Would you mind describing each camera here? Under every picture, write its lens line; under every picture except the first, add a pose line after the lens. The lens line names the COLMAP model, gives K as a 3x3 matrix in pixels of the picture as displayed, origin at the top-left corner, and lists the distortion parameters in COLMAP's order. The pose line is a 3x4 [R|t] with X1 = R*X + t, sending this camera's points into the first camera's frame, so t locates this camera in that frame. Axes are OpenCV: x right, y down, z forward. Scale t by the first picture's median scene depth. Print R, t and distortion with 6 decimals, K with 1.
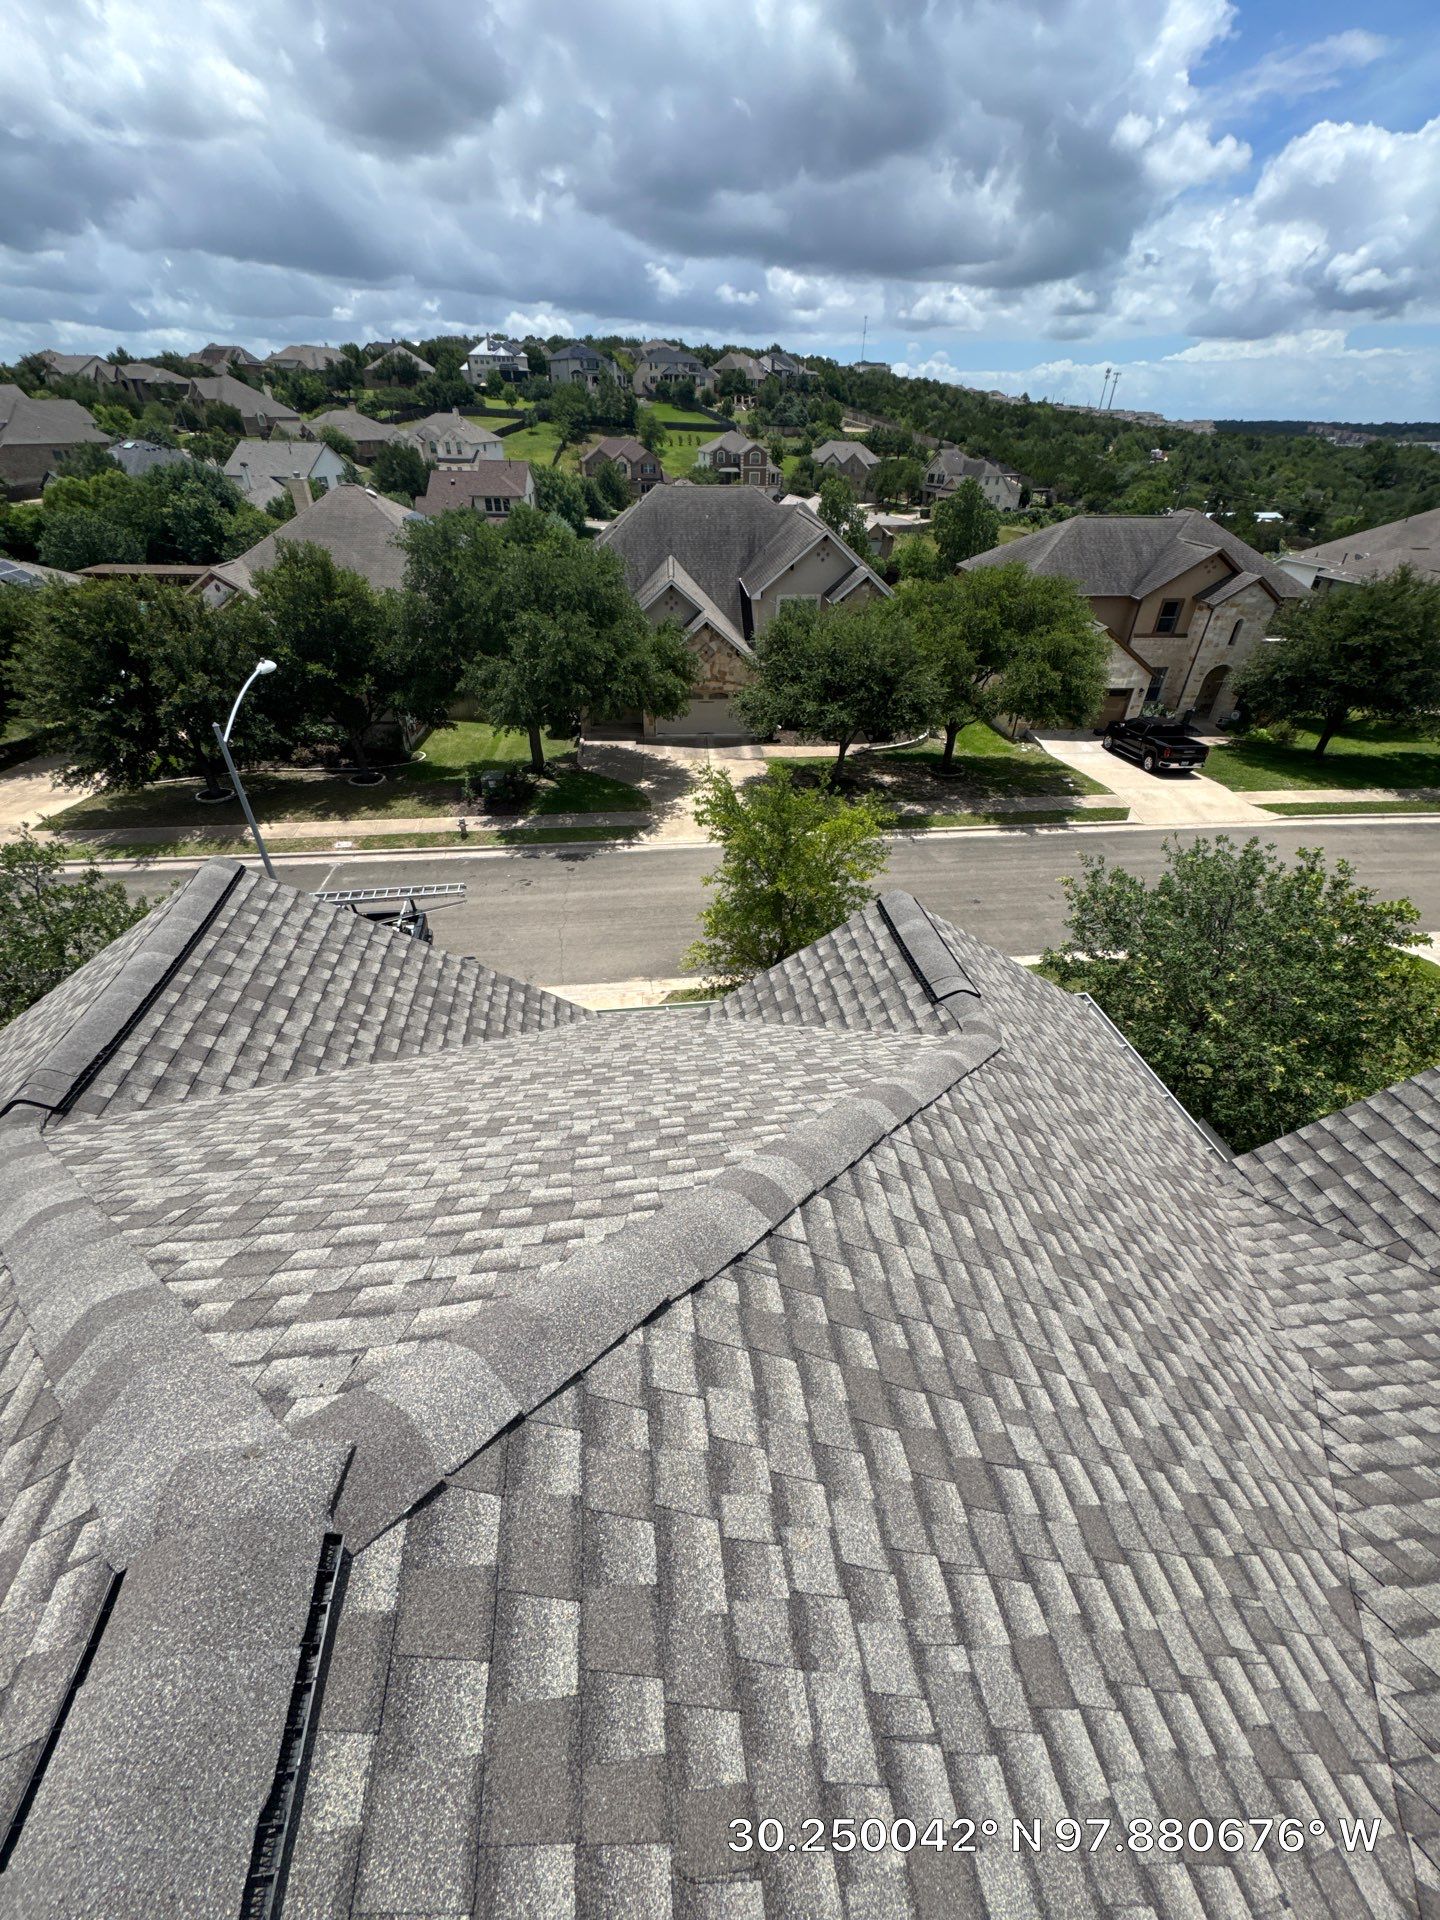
lens RADIAL K [[763.5, 0, 721.2], [0, 763.5, 957.6], [0, 0, 1]] dist [0.000595, 0.000018]
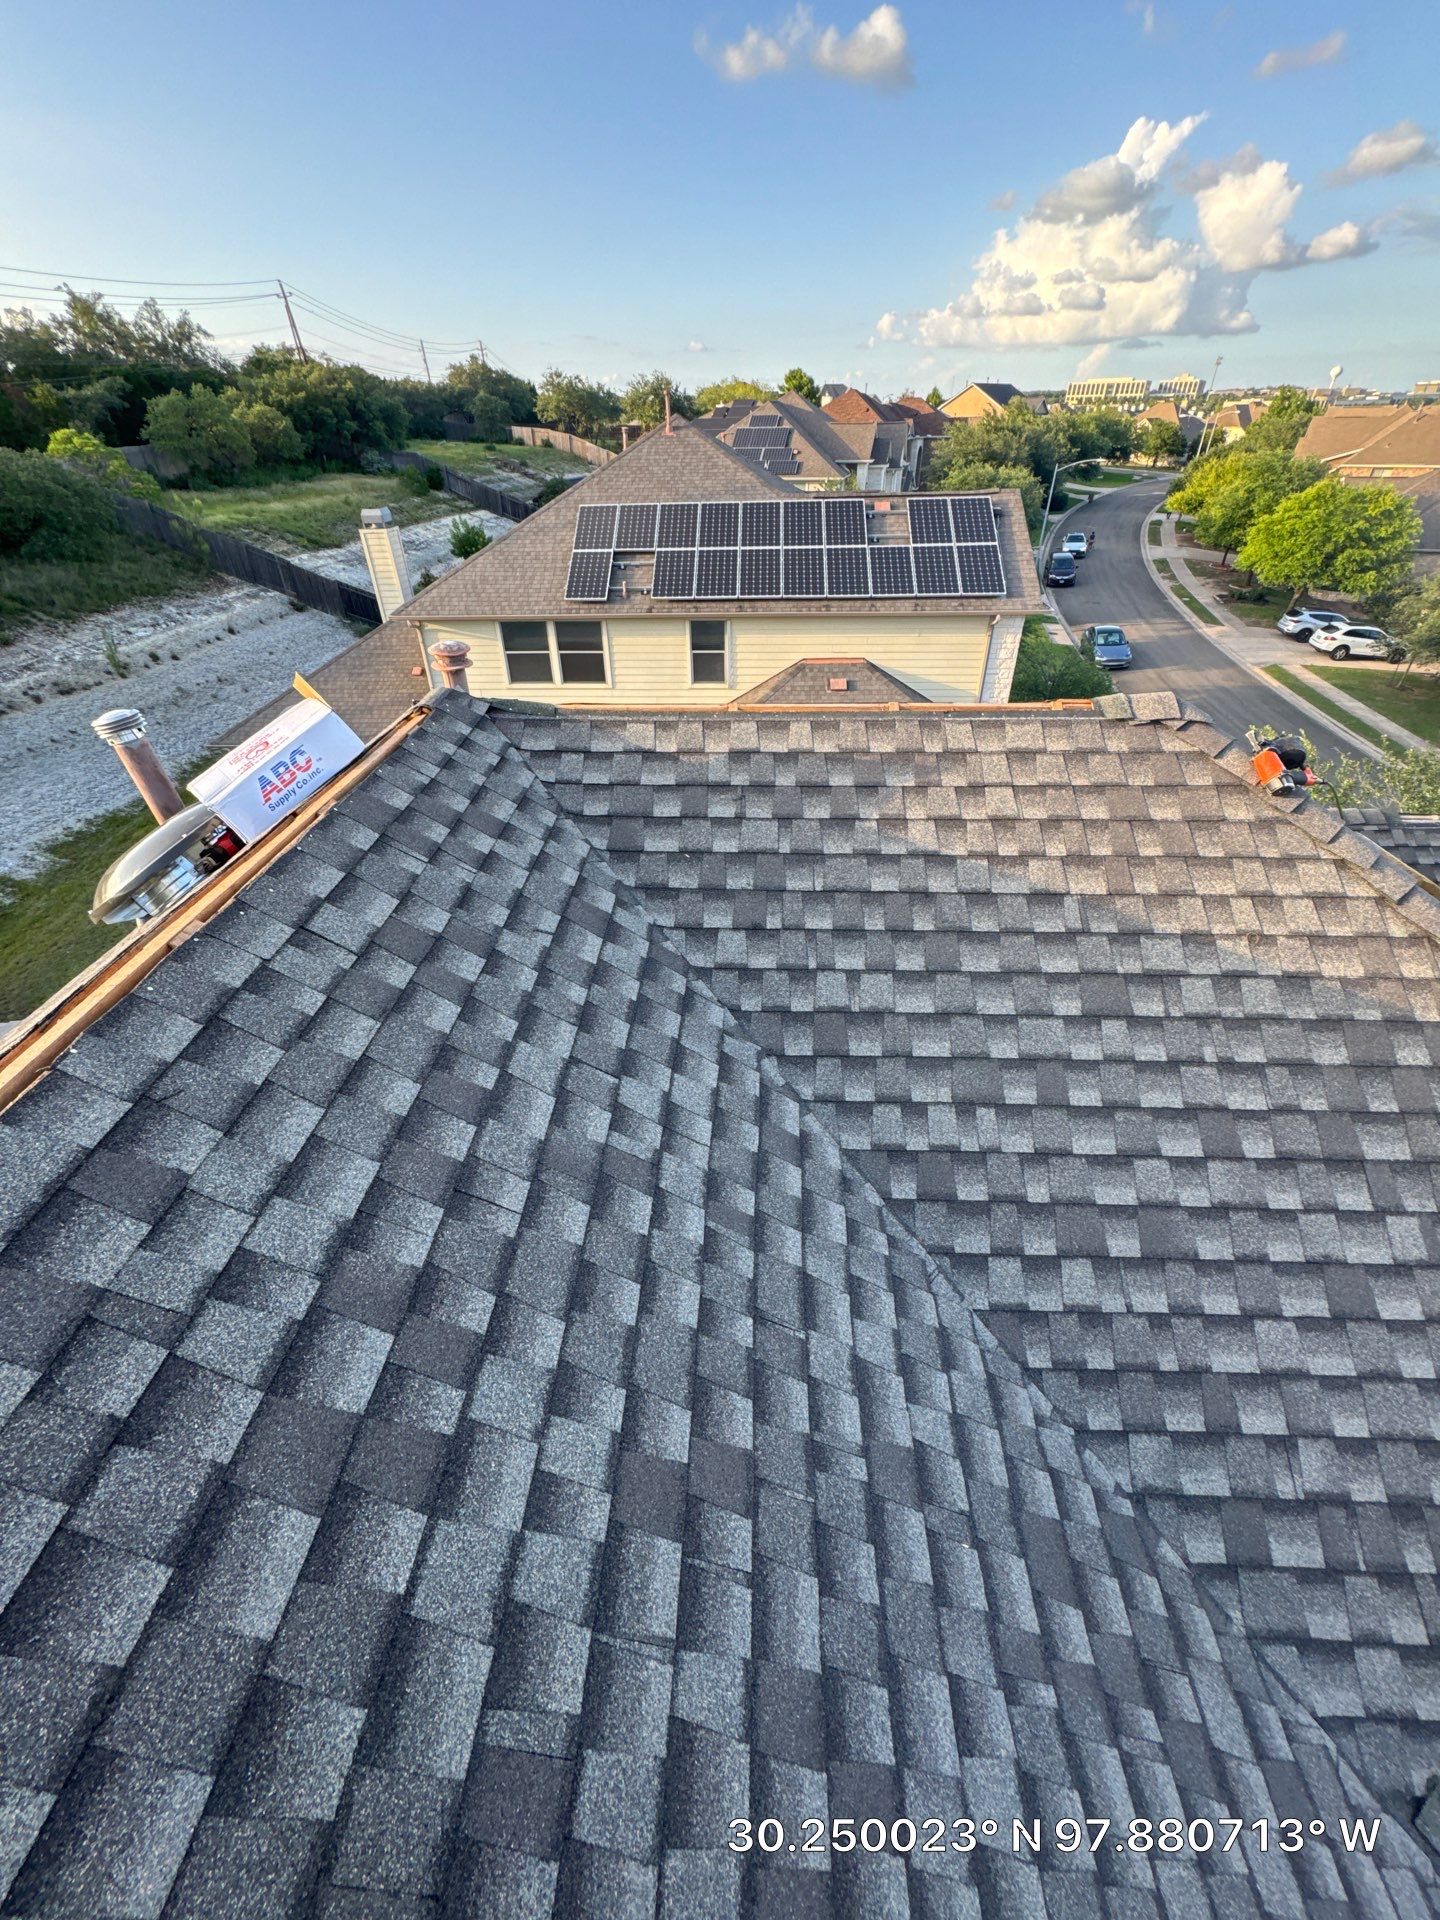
lens RADIAL K [[763.5, 0, 725.2], [0, 763.5, 965.8], [0, 0, 1]] dist [0.000595, 0.000018]
pose [[-0.173947, 0.569978, -0.803037, 0.125999], [-0.566544, 0.609075, 0.555028, 0.037927], [0.805463, 0.551501, 0.216971, -0.019282]]
